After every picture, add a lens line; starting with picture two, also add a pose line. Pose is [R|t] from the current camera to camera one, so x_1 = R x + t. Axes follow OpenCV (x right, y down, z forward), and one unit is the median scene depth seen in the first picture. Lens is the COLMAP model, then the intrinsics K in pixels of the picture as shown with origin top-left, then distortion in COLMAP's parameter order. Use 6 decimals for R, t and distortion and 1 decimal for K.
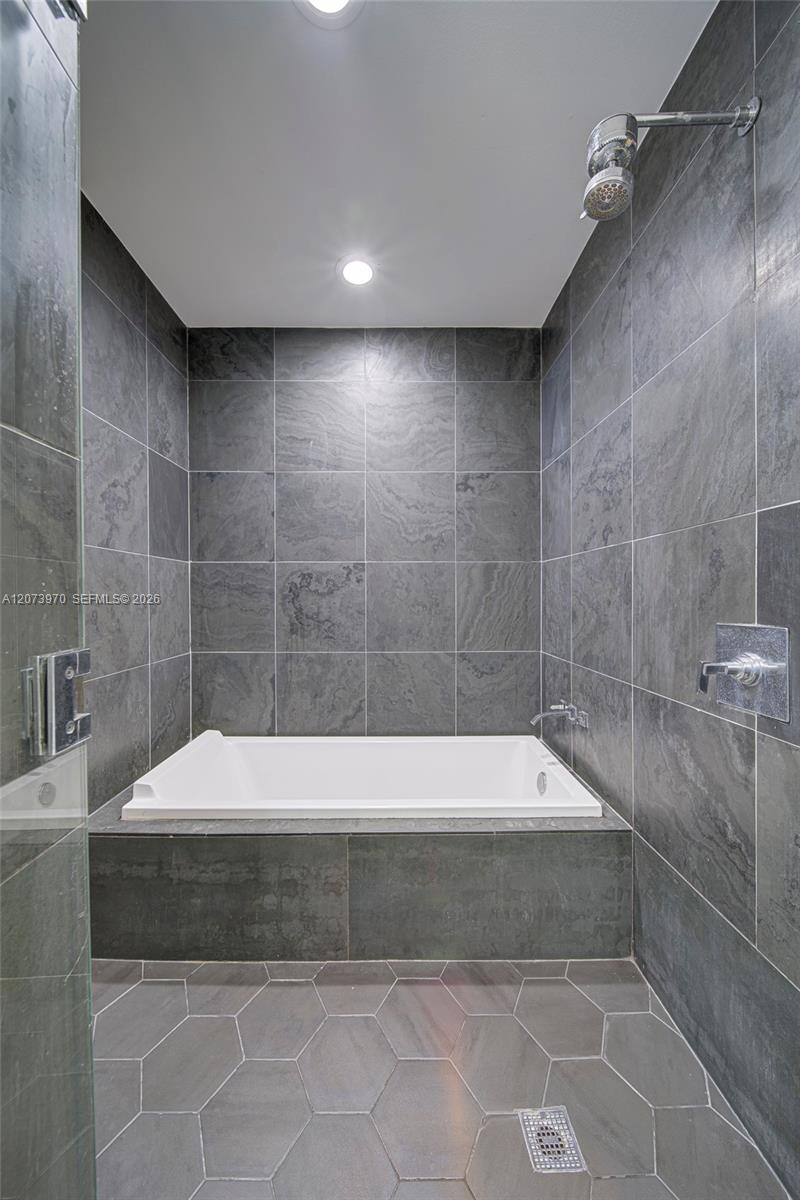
lens RADIAL K [[423.7, 0, 399.1], [0, 423.7, 602.2], [0, 0, 1]] dist [0.001203, -0.001508]
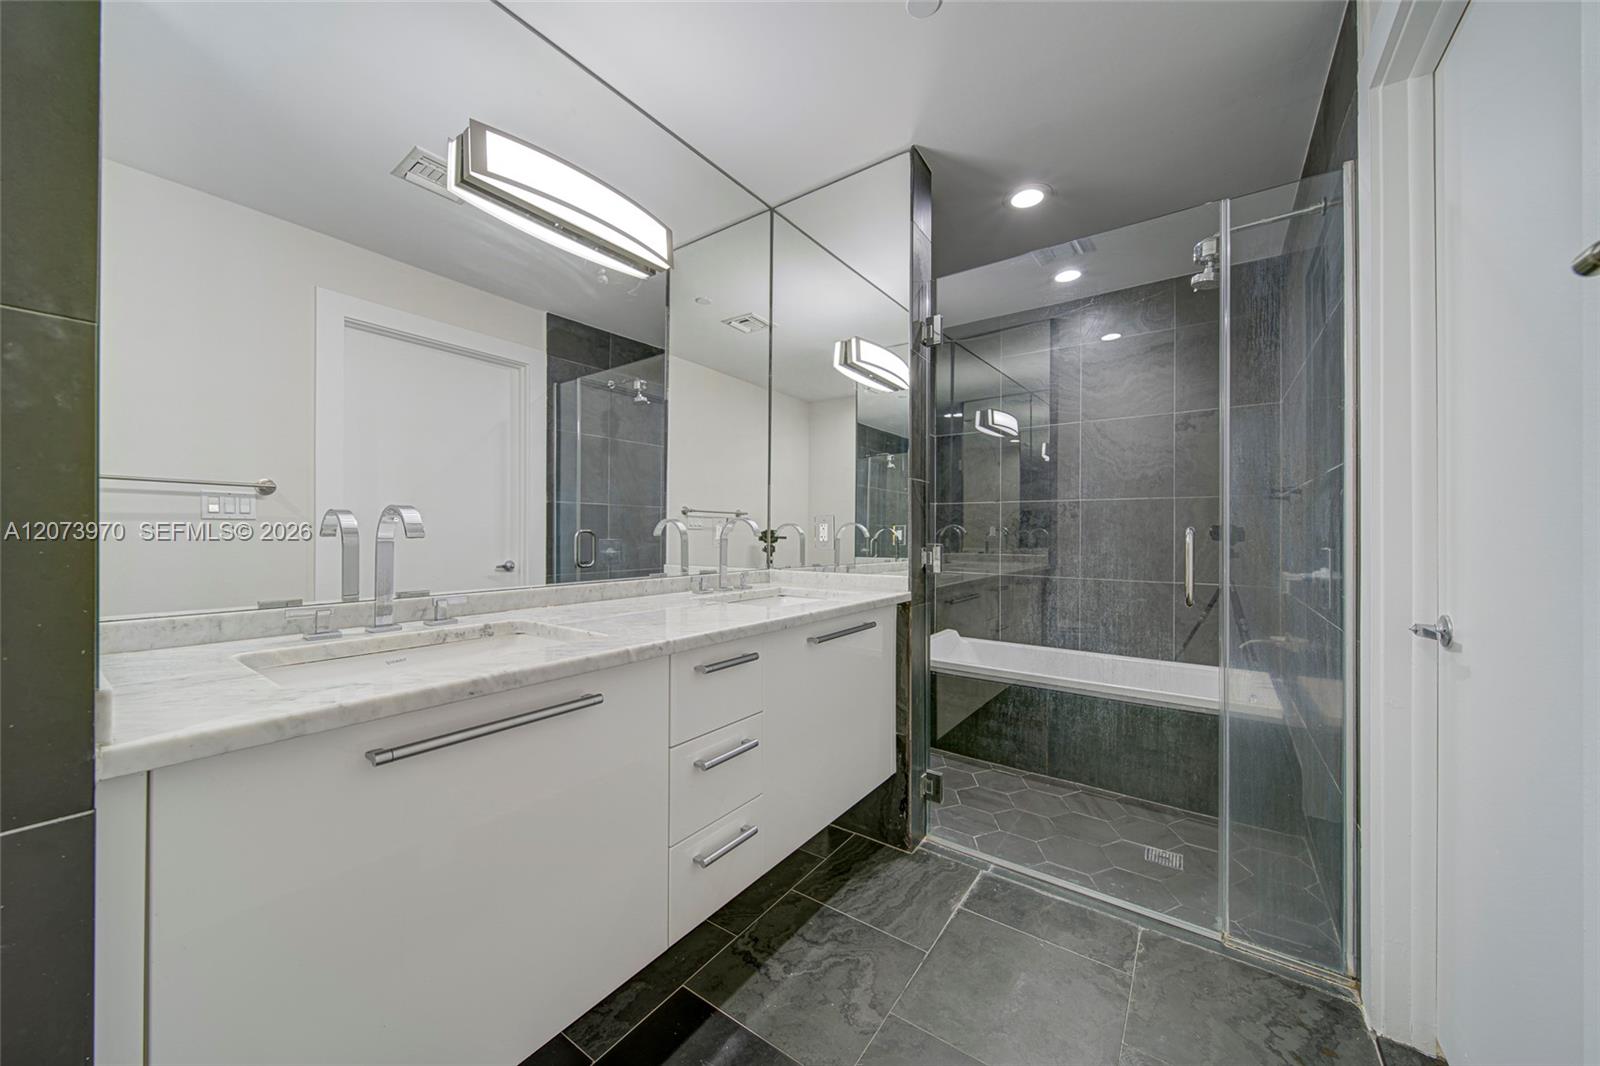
lens RADIAL K [[565.0, 0, 790.9], [0, 565.0, 527.3], [0, 0, 1]] dist [0.001203, -0.001508]
pose [[0.797465, 0.001849, -0.603363, 0.249057], [-0.013598, 0.999796, -0.014909, 0.014477], [0.603212, 0.020094, 0.797327, -0.789945]]
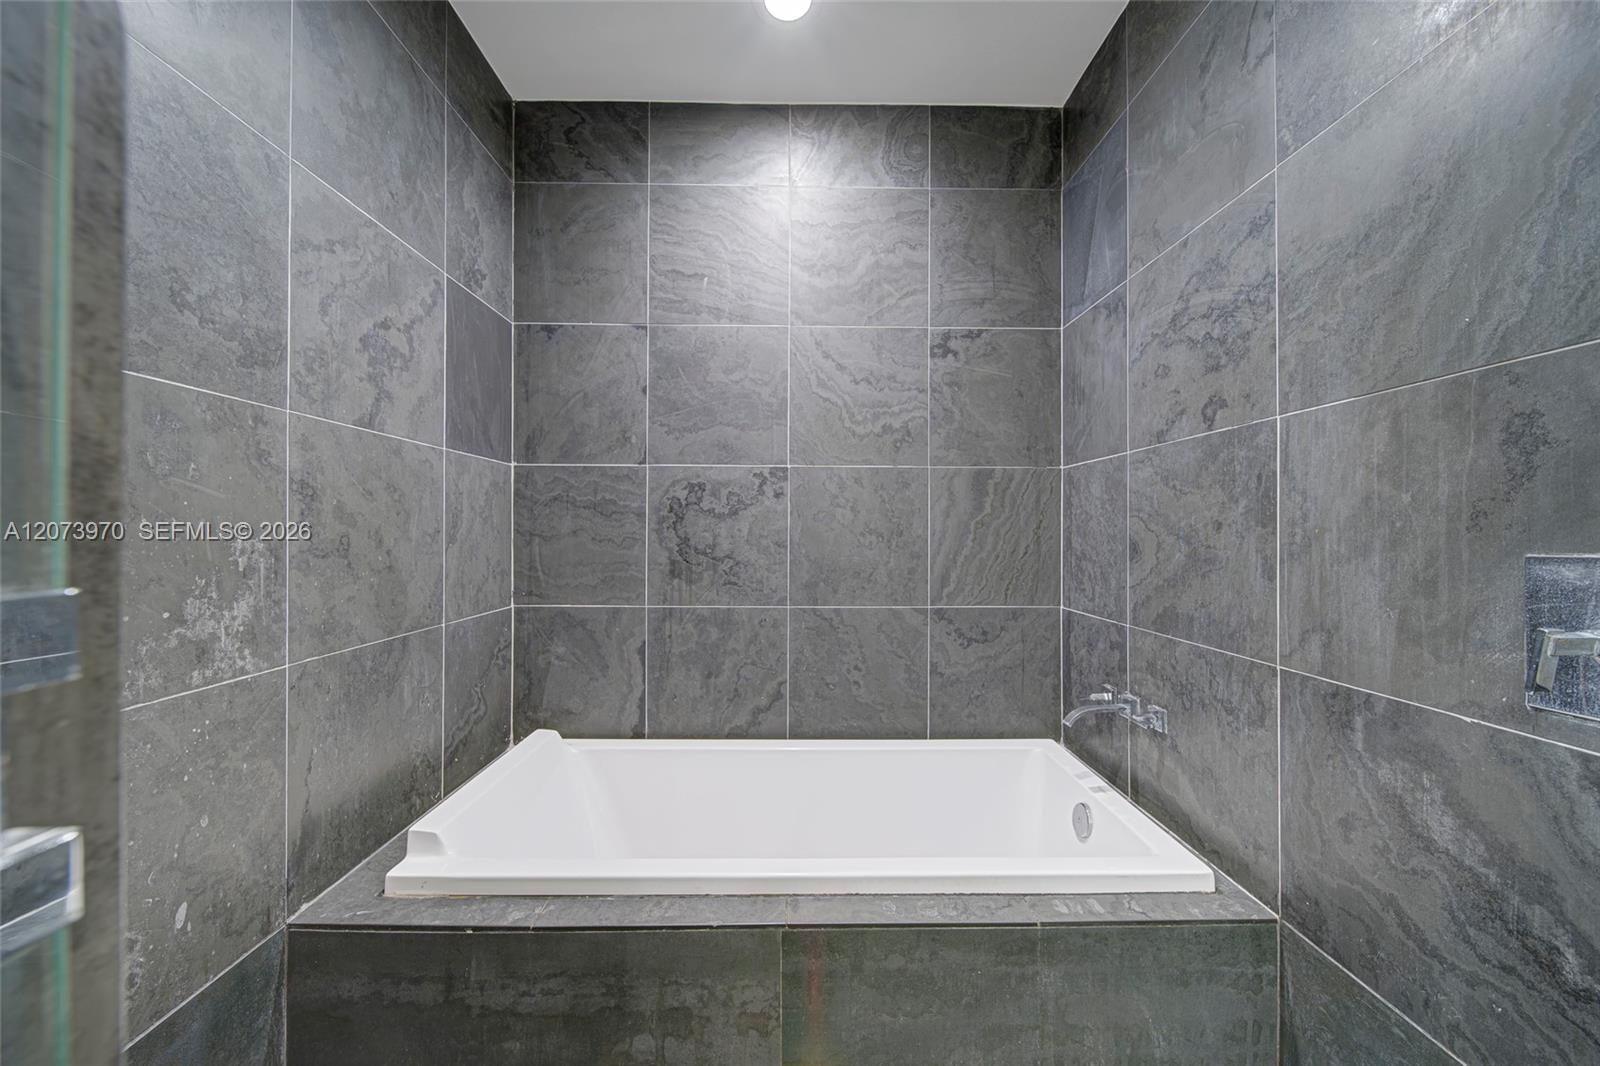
lens RADIAL K [[565.0, 0, 806.1], [0, 565.0, 533.2], [0, 0, 1]] dist [0.001203, -0.001508]
pose [[0.999913, 0.006051, 0.011692, -0.070378], [-0.005911, 0.999911, -0.011999, 0.019030], [-0.011763, 0.011929, 0.999860, 0.164864]]
